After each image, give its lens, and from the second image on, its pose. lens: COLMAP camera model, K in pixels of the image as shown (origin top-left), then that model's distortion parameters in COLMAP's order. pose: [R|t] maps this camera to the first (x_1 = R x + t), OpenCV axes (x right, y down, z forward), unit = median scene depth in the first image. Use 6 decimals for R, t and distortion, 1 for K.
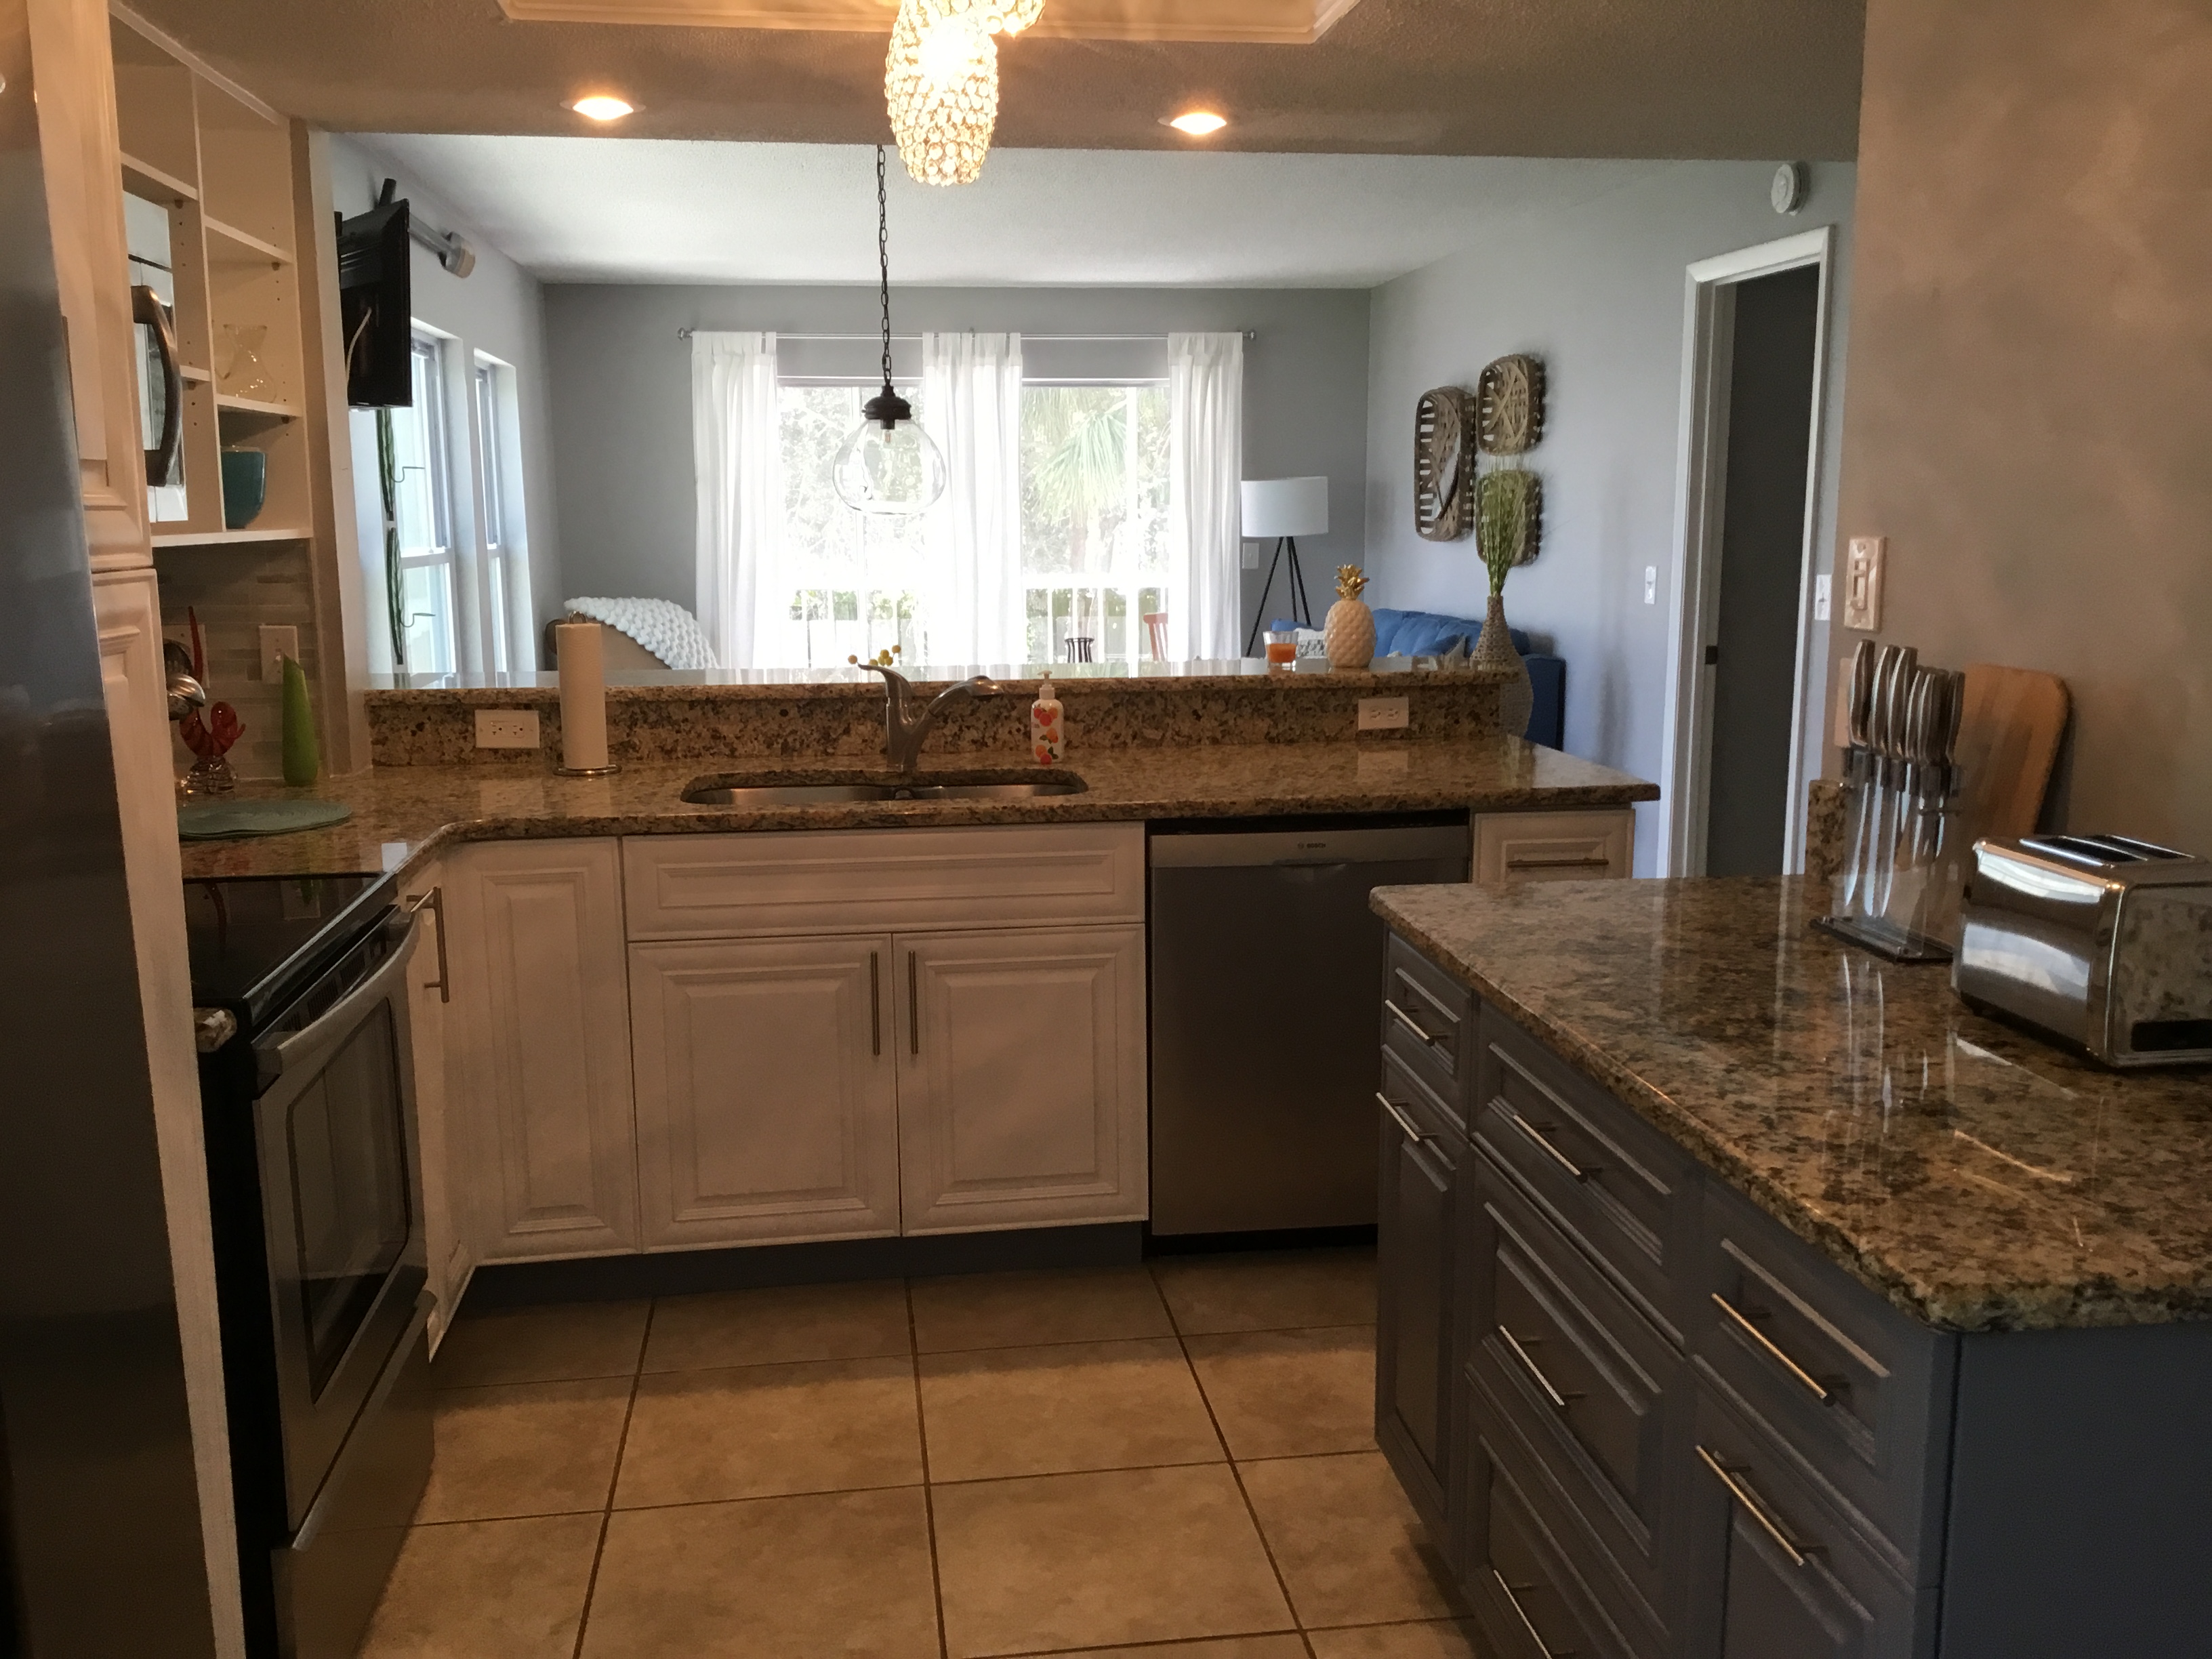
lens RADIAL K [[1965.8, 0, 1101.0], [0, 1965.8, 864.5], [0, 0, 1]] dist [0.107583, -0.189272]
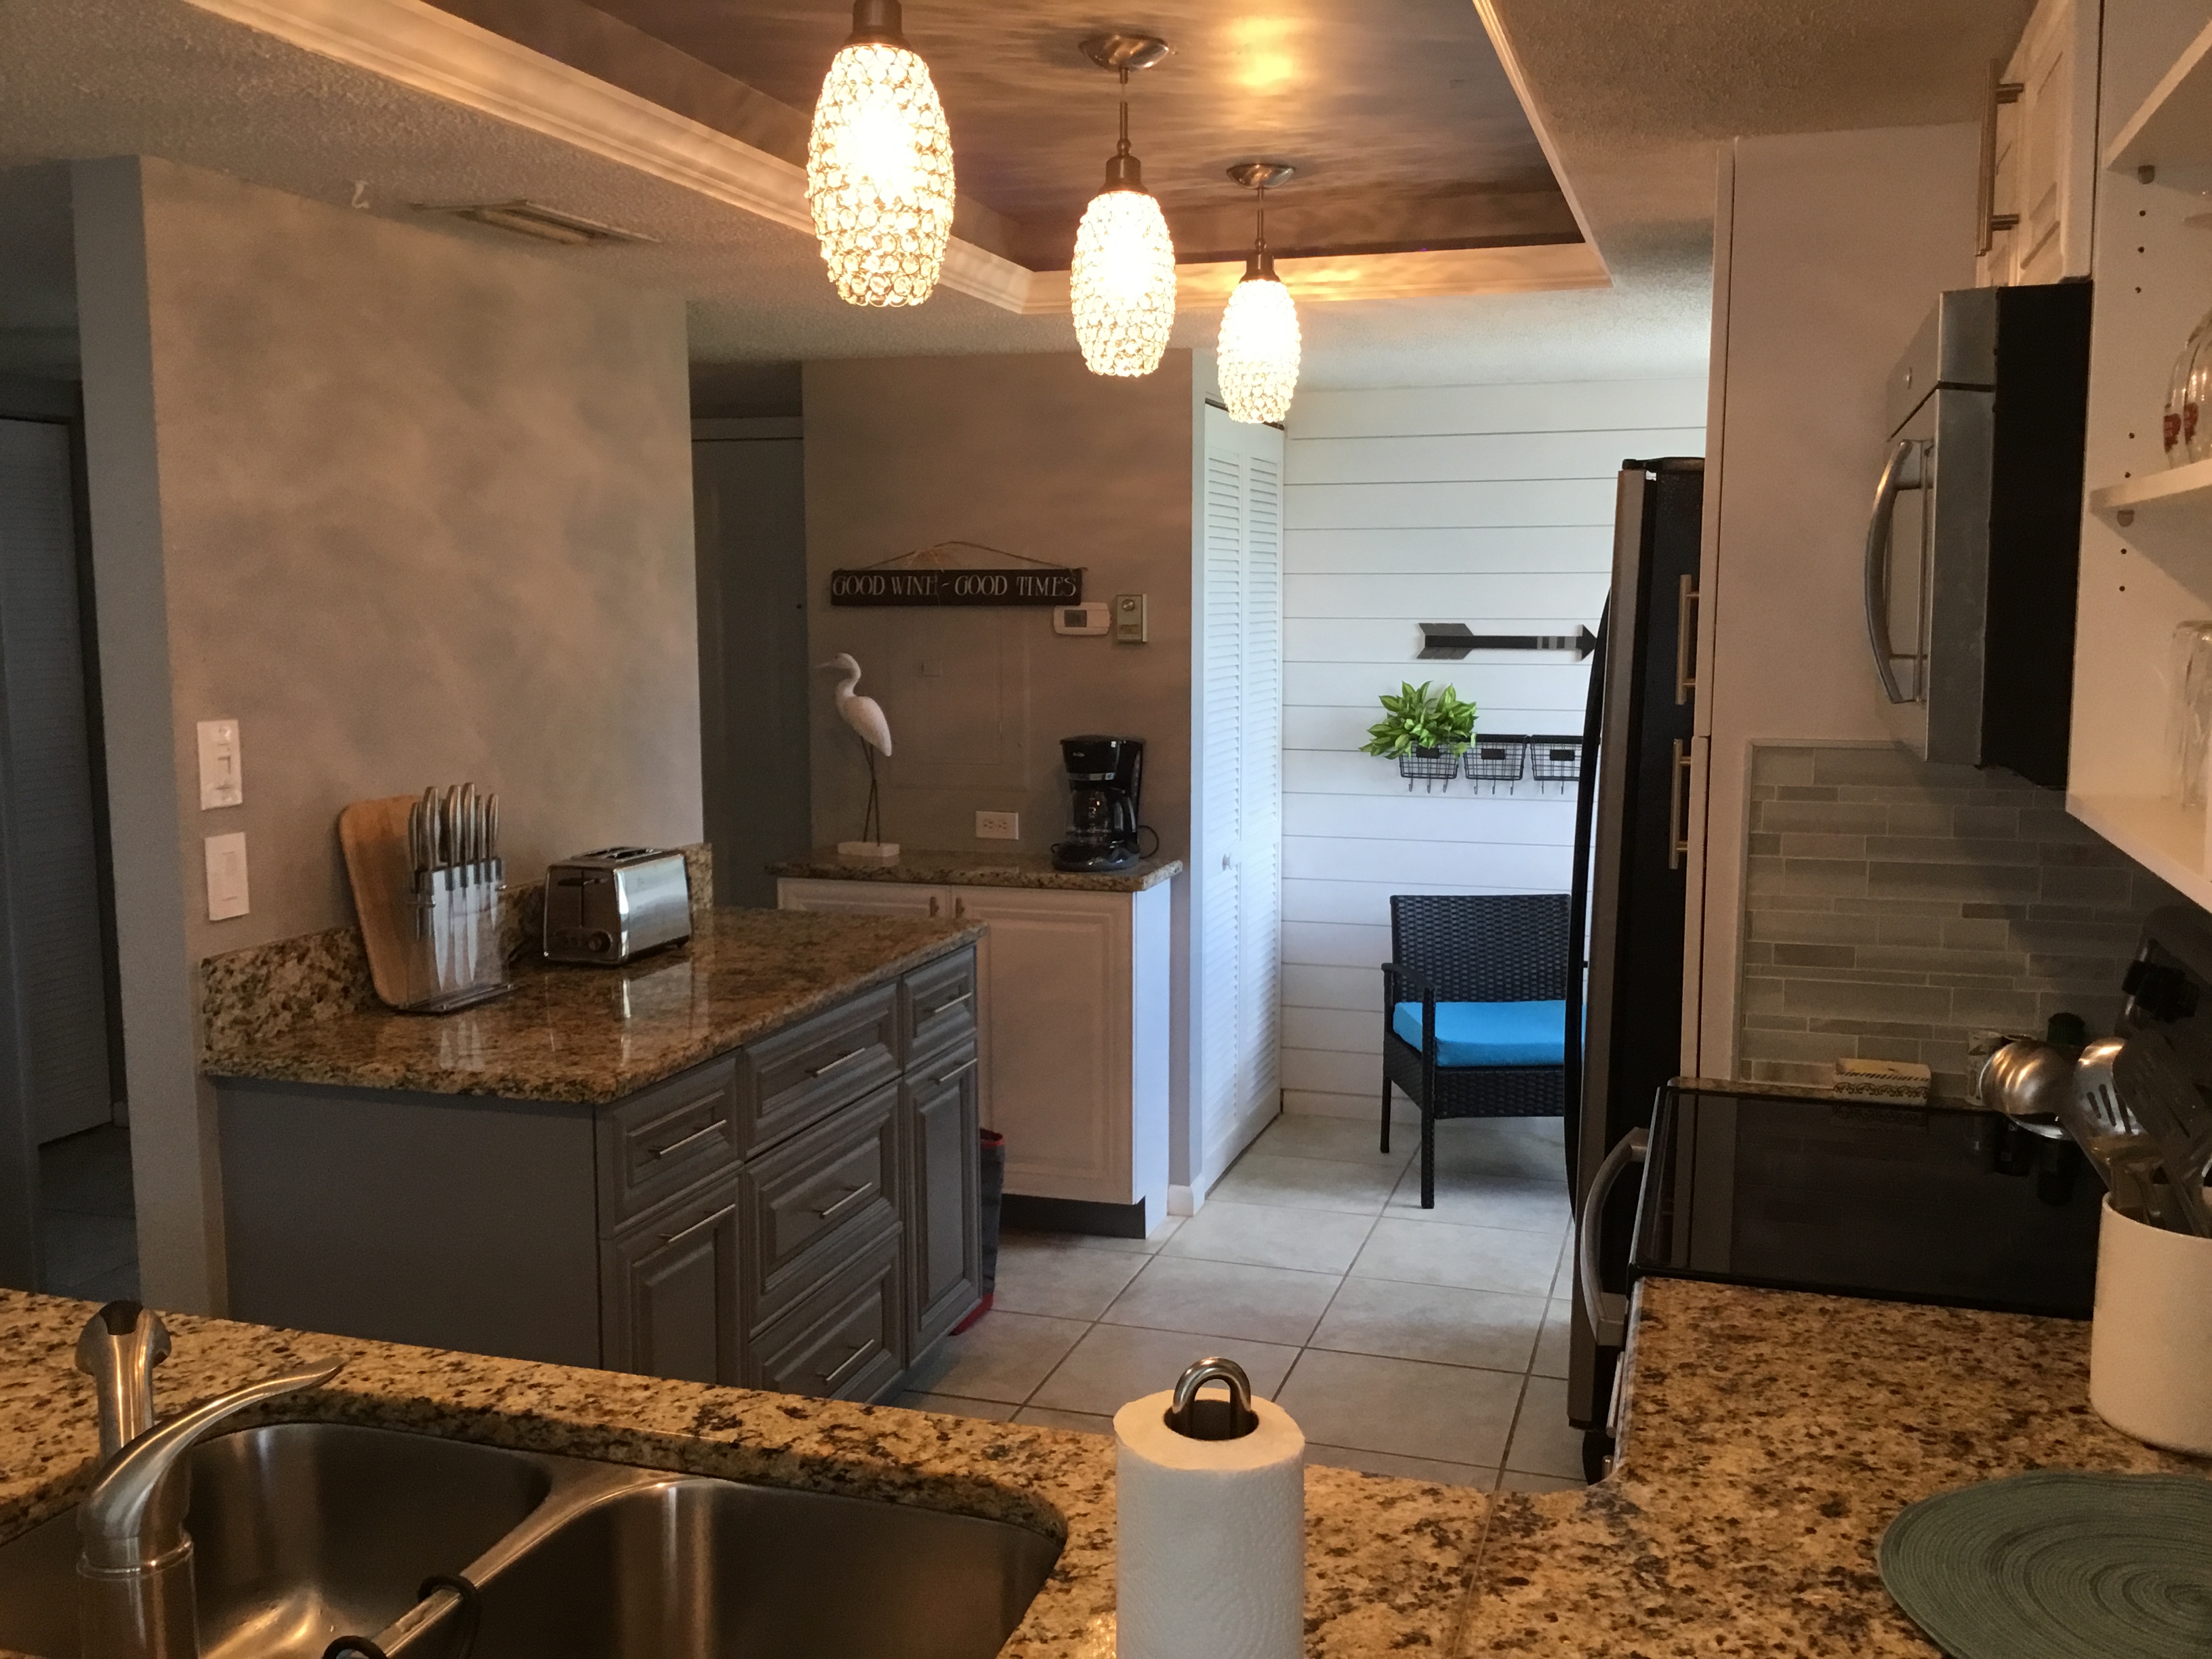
lens RADIAL K [[1985.3, 0, 1109.7], [0, 1985.3, 859.0], [0, 0, 1]] dist [0.124987, -0.228834]
pose [[-0.905101, -0.048794, 0.422387, -0.359914], [0.082853, 0.954113, 0.287758, -0.257561], [-0.417046, 0.295446, -0.859526, 1.234764]]
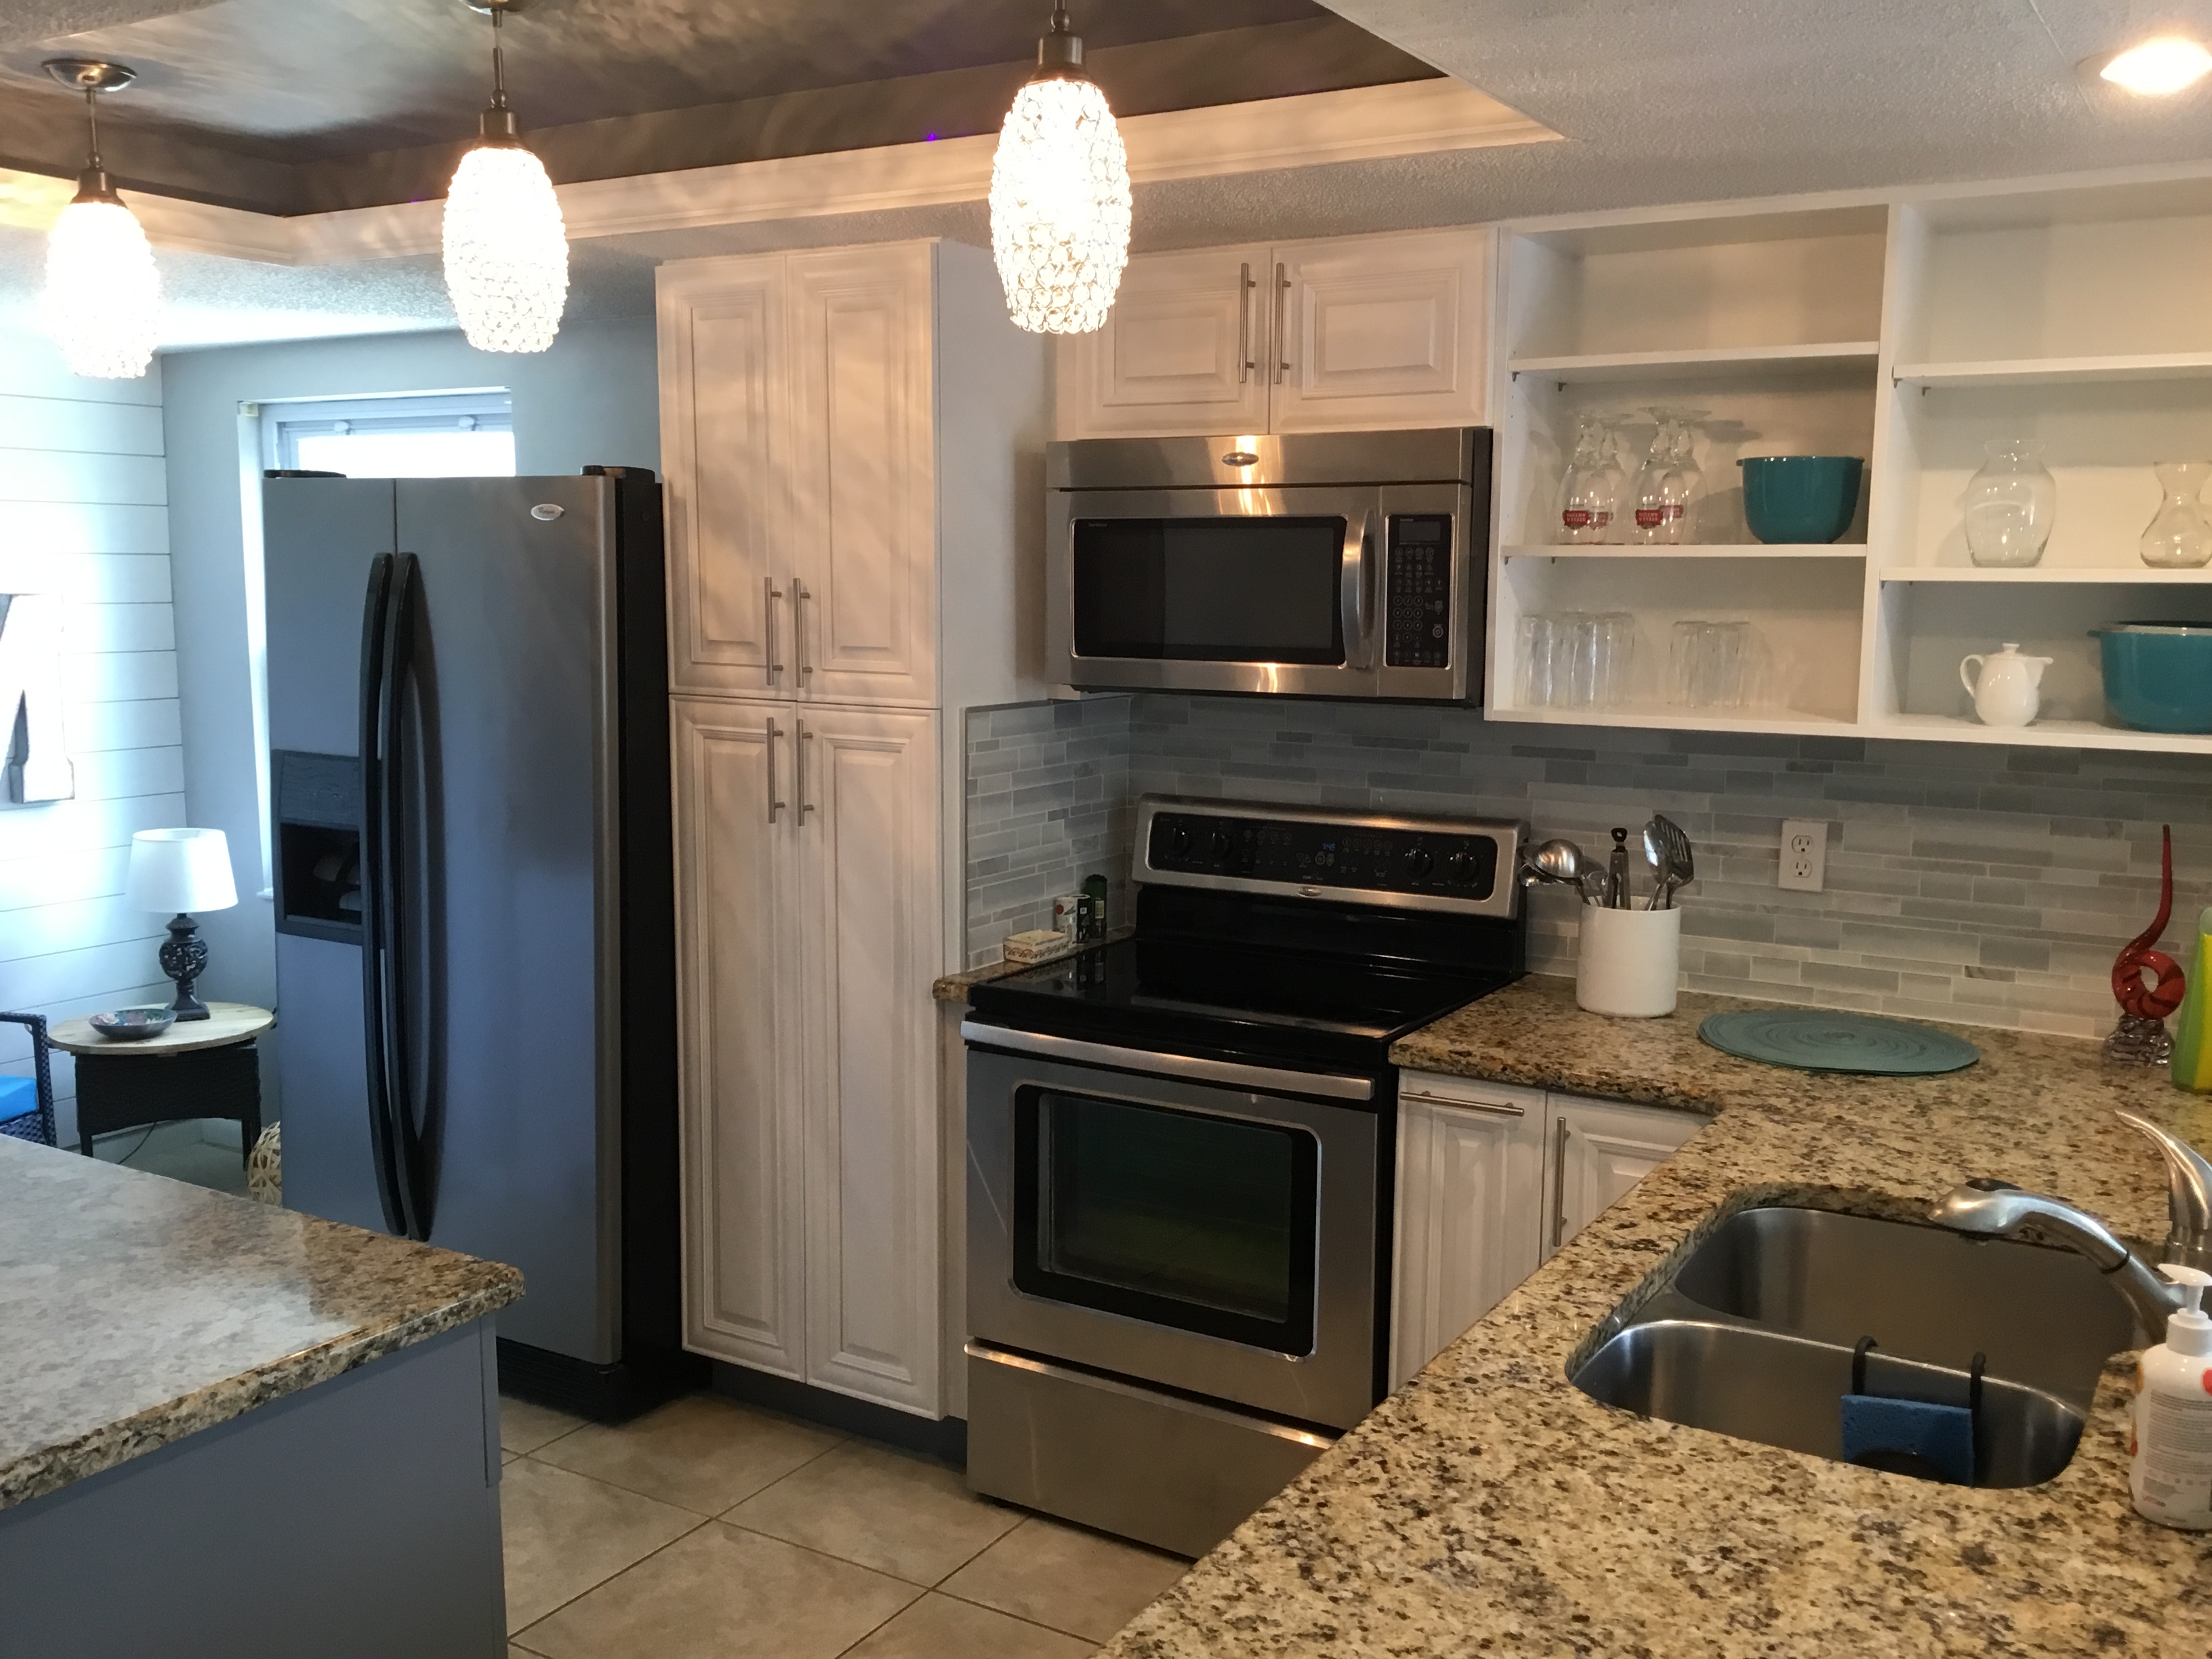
lens RADIAL K [[1985.3, 0, 1109.7], [0, 1985.3, 859.0], [0, 0, 1]] dist [0.124987, -0.228834]
pose [[-0.628108, 0.116958, -0.769286, 0.400928], [-0.141780, 0.954888, 0.260937, -0.257355], [0.765100, 0.272966, -0.583191, 1.123587]]
